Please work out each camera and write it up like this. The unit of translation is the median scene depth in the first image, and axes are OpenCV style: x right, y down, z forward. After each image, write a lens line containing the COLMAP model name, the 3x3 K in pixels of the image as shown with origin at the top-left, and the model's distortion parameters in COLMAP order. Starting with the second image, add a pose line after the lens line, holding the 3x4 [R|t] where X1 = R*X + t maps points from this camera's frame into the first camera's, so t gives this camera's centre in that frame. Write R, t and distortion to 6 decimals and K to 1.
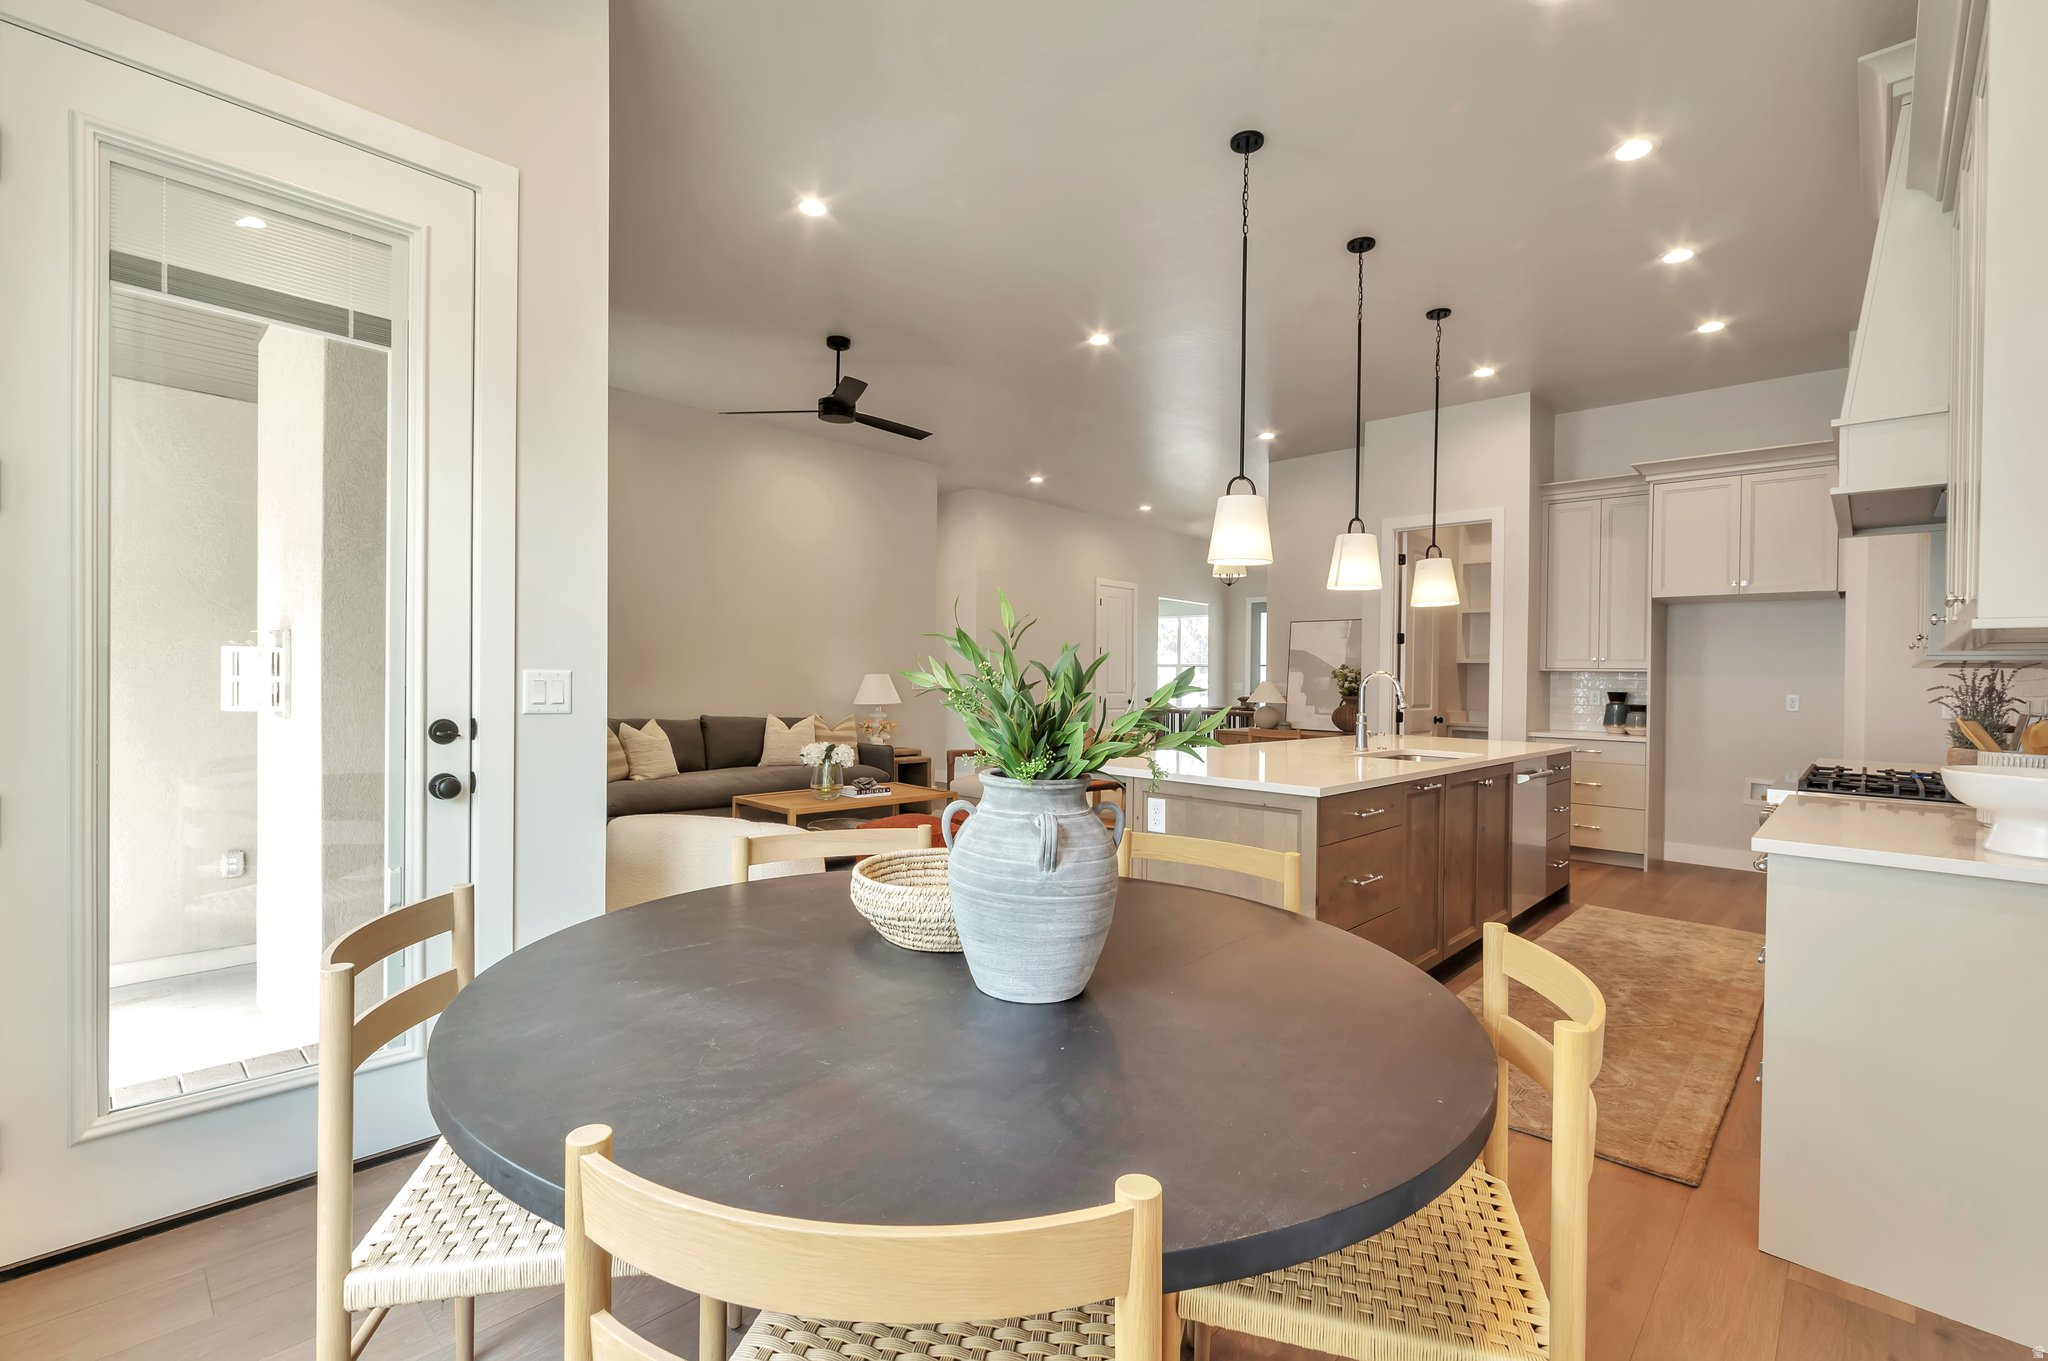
lens RADIAL K [[899.1, 0, 1023.2], [0, 899.1, 679.9], [0, 0, 1]] dist [0.001153, 0.000482]
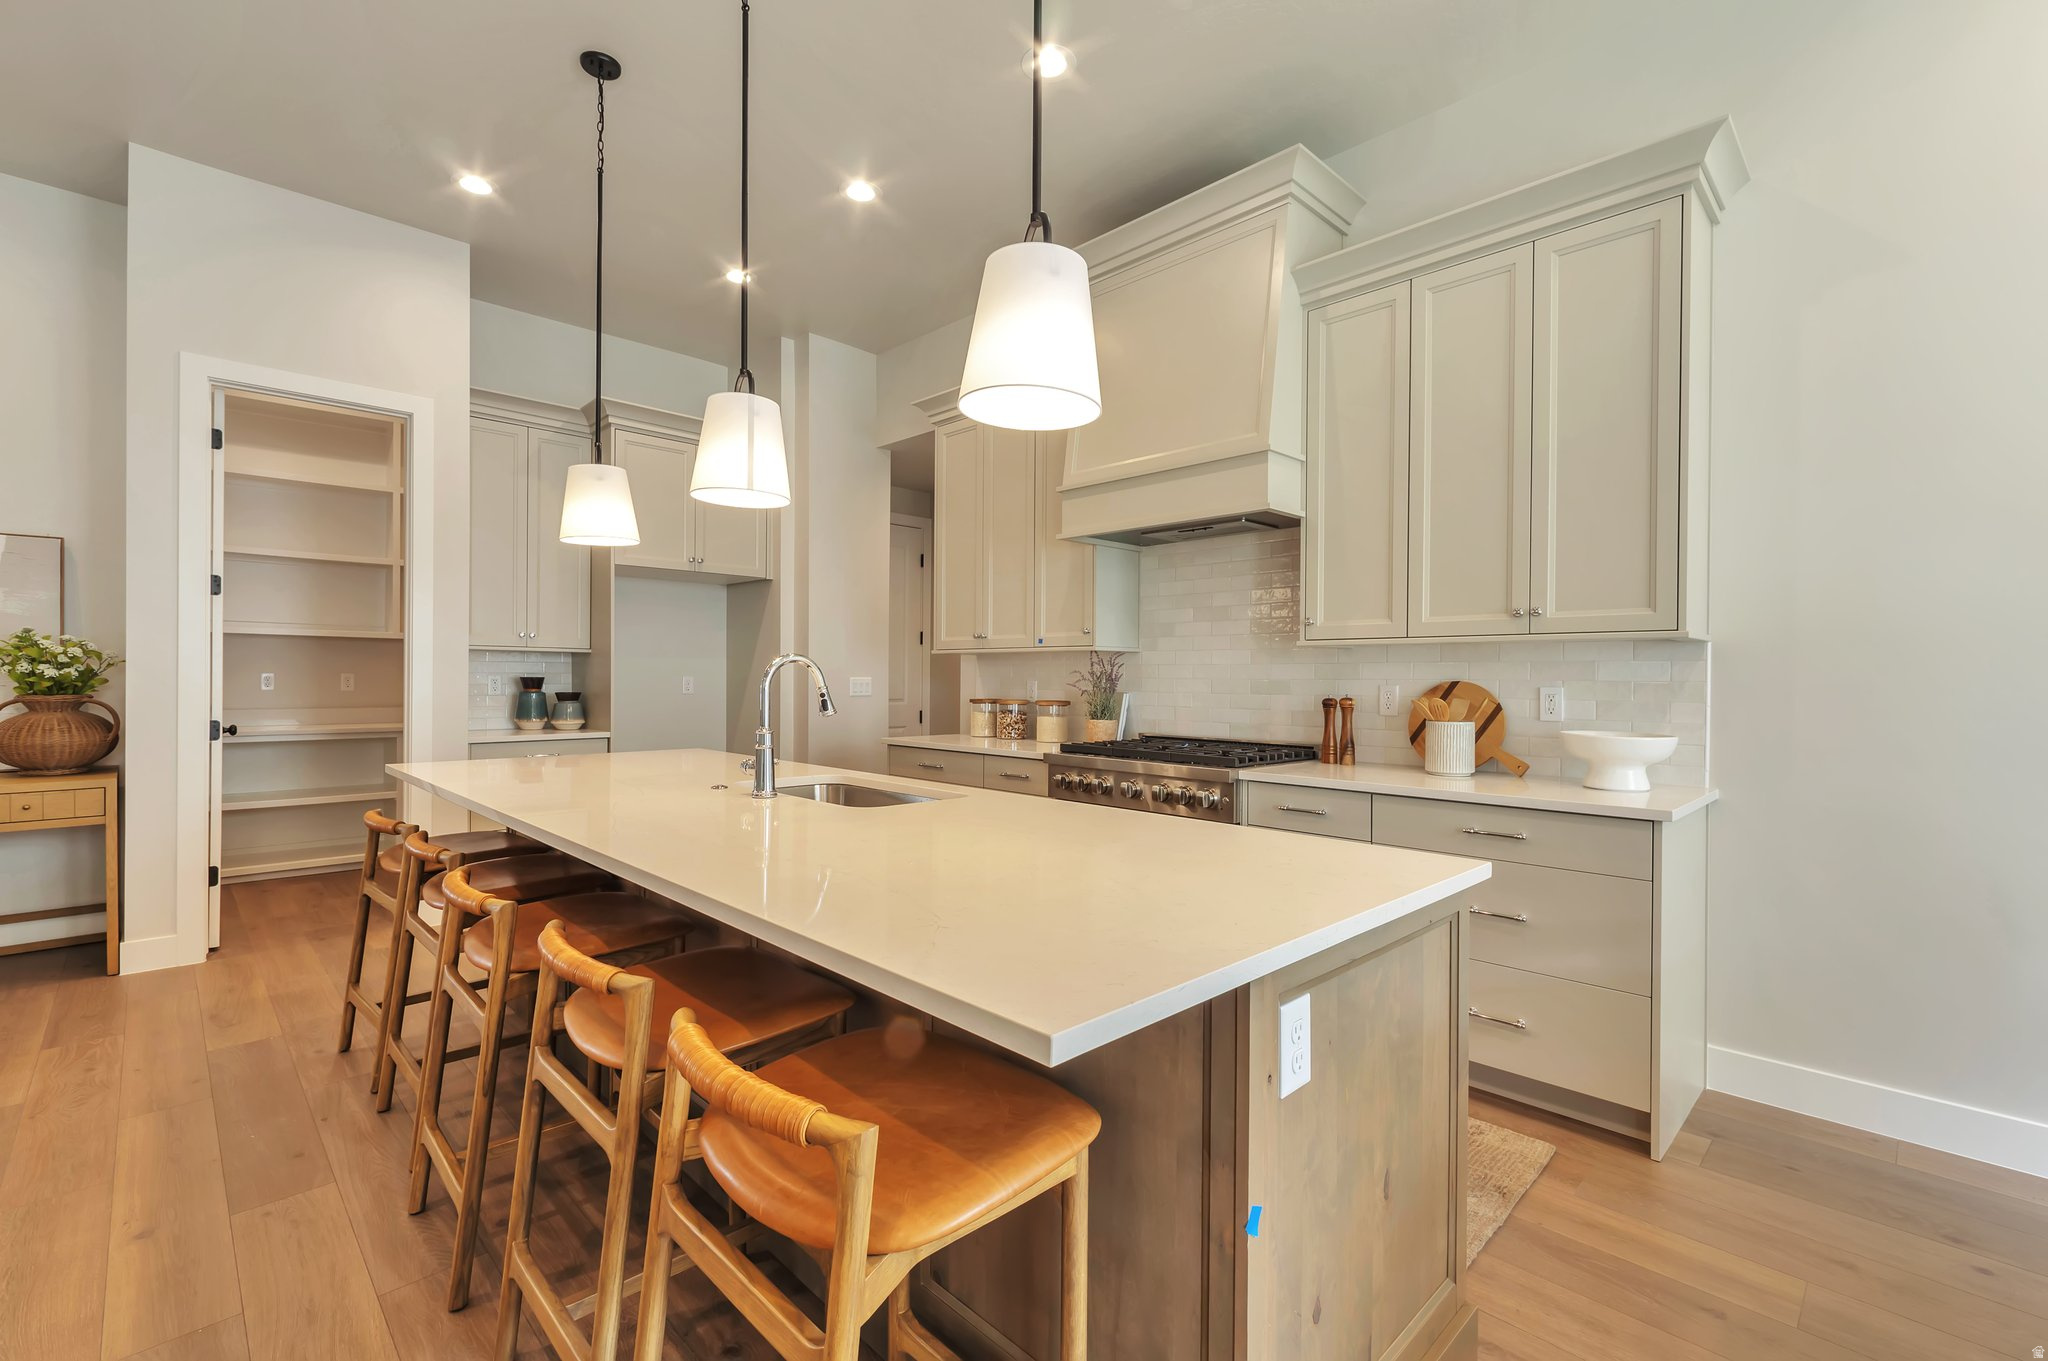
lens RADIAL K [[899.1, 0, 1023.2], [0, 899.1, 679.9], [0, 0, 1]] dist [0.001153, 0.000482]
pose [[0.042059, -0.021121, 0.998892, -0.103825], [-0.005370, 0.999757, 0.021366, -0.003385], [-0.999101, -0.006263, 0.041935, 0.499651]]
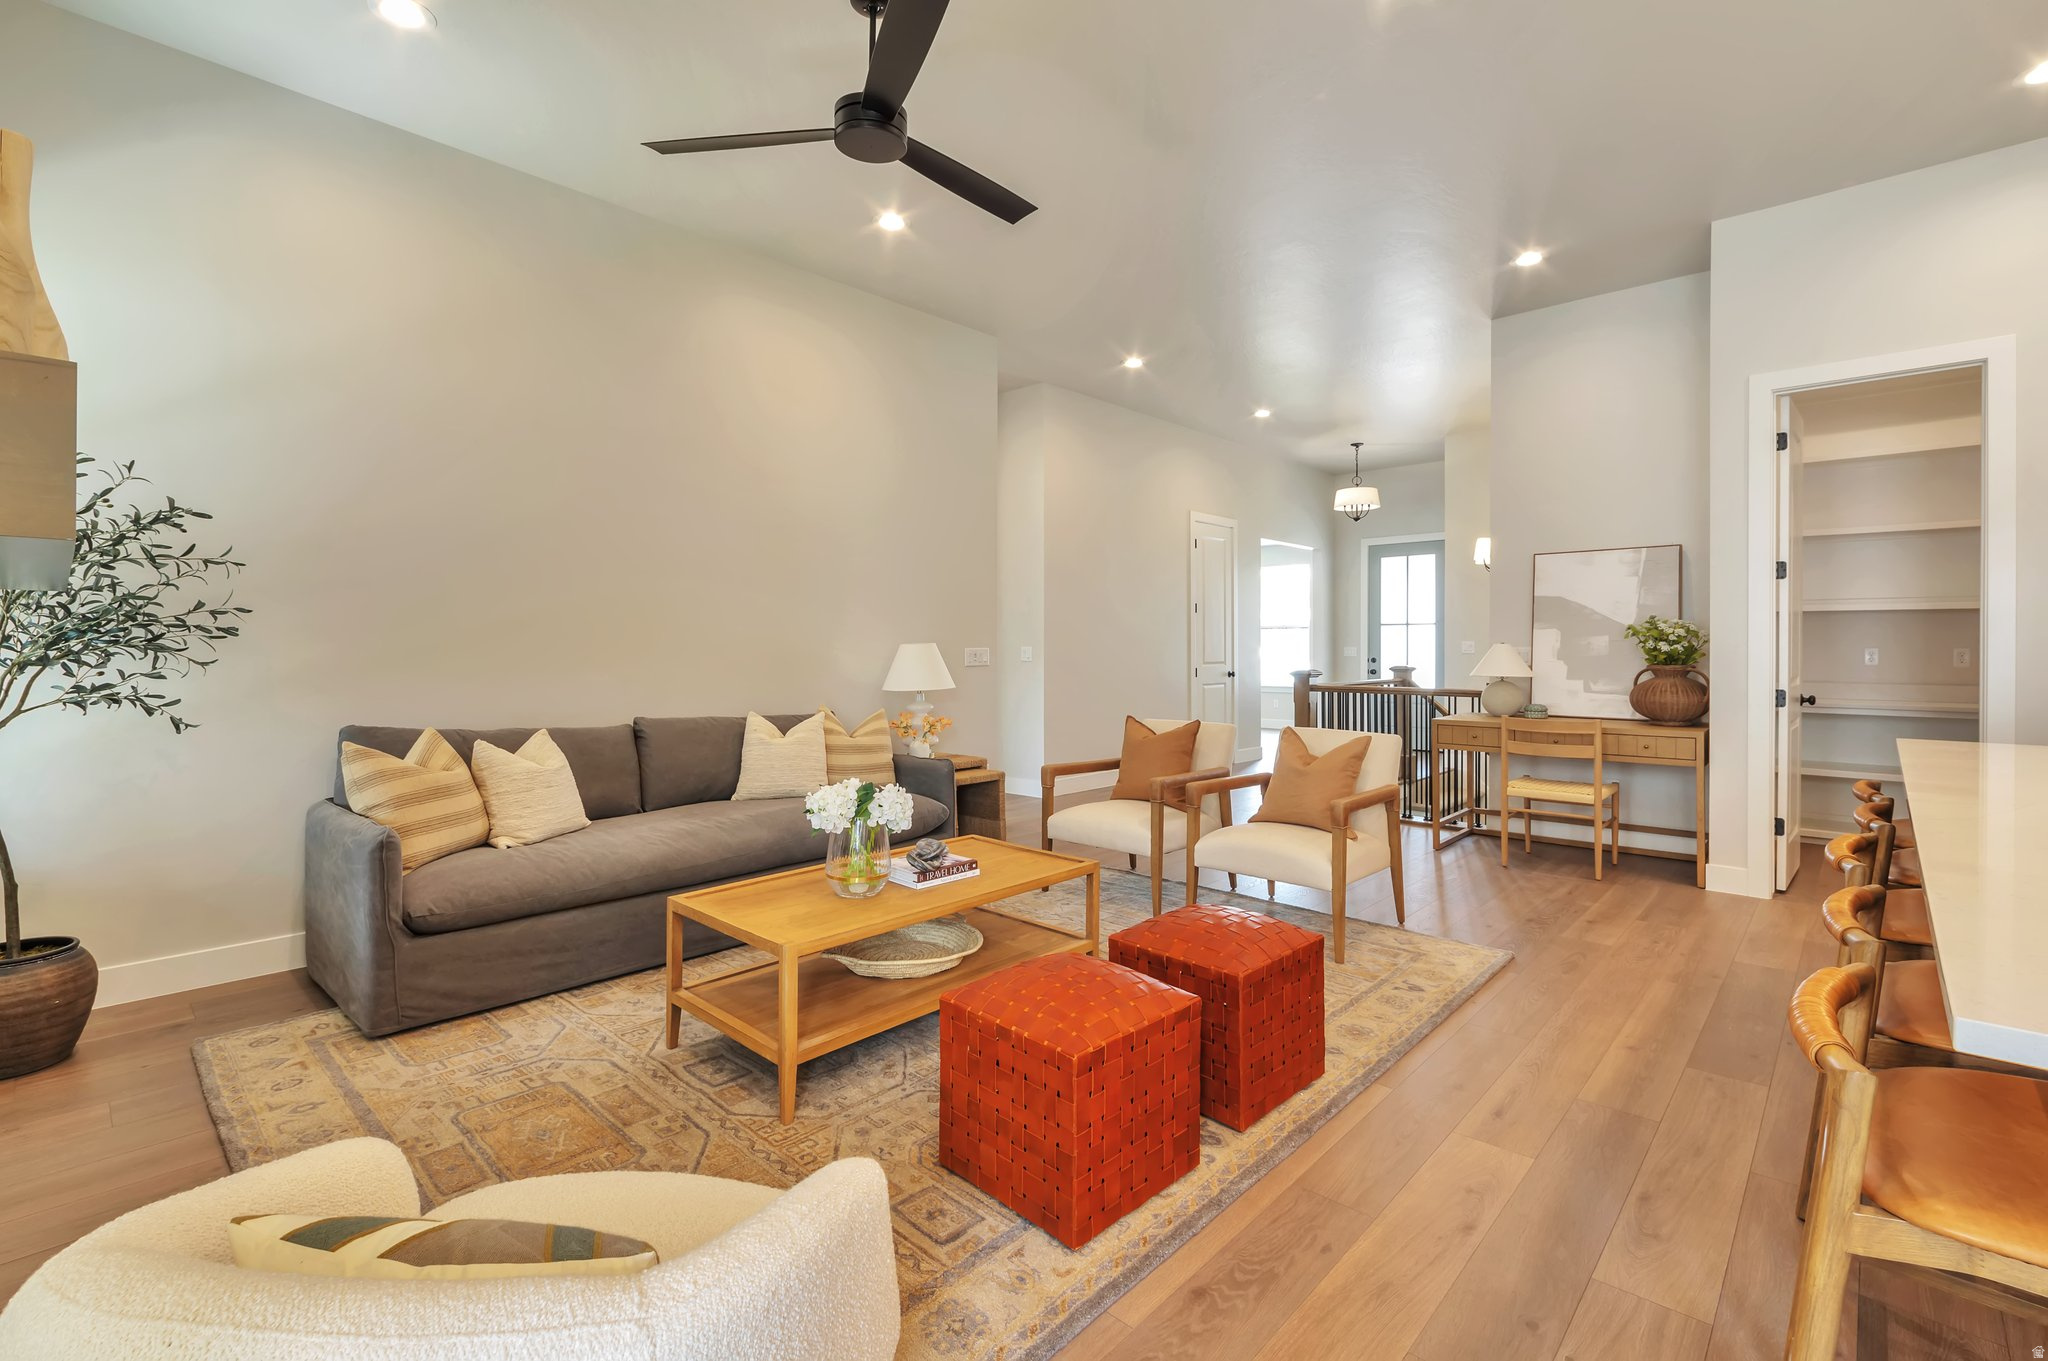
lens RADIAL K [[898.8, 0, 1027.4], [0, 898.8, 616.6], [0, 0, 1]] dist [0.000212, 0.000029]
pose [[0.999794, -0.017170, 0.010799, -0.103294], [0.017536, 0.999240, -0.034807, -0.002255], [-0.010193, 0.034989, 0.999336, 0.399996]]
